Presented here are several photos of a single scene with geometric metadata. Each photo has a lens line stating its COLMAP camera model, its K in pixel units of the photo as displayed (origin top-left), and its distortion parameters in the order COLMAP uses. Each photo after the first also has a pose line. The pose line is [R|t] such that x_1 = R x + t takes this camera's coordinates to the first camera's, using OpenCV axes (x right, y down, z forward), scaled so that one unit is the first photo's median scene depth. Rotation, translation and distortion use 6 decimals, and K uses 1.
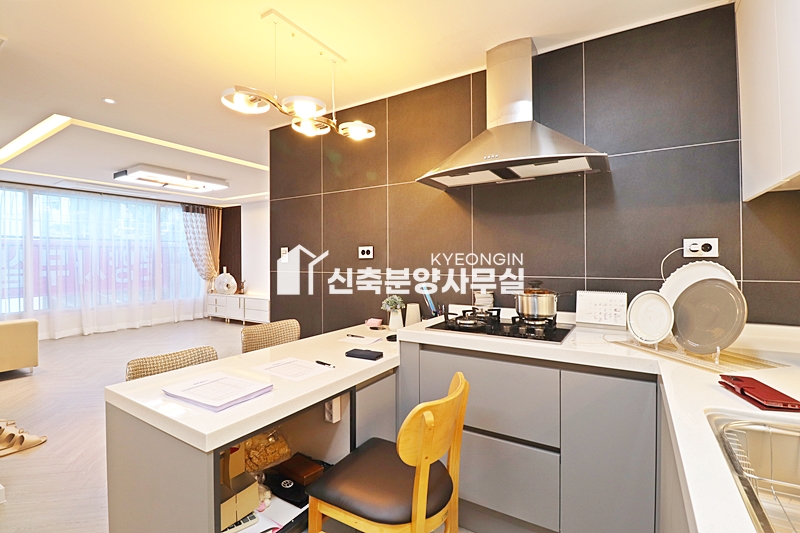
lens RADIAL K [[369.0, 0, 396.2], [0, 369.0, 261.5], [0, 0, 1]] dist [-0.003482, -0.011709]
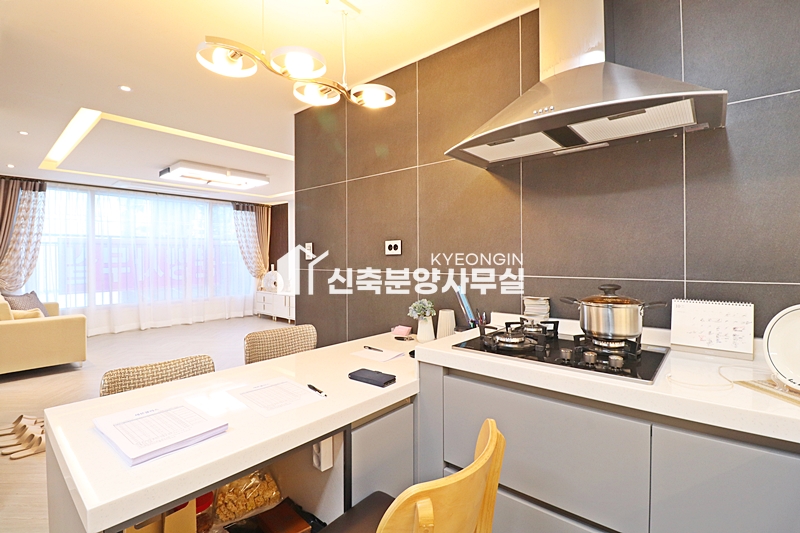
lens RADIAL K [[369.0, 0, 399.5], [0, 369.0, 260.7], [0, 0, 1]] dist [-0.003482, -0.011709]
pose [[0.989145, 0.001569, -0.146935, 0.073681], [-0.001265, 0.999997, 0.002163, 0.004865], [0.146938, -0.001954, 0.989144, 0.215239]]
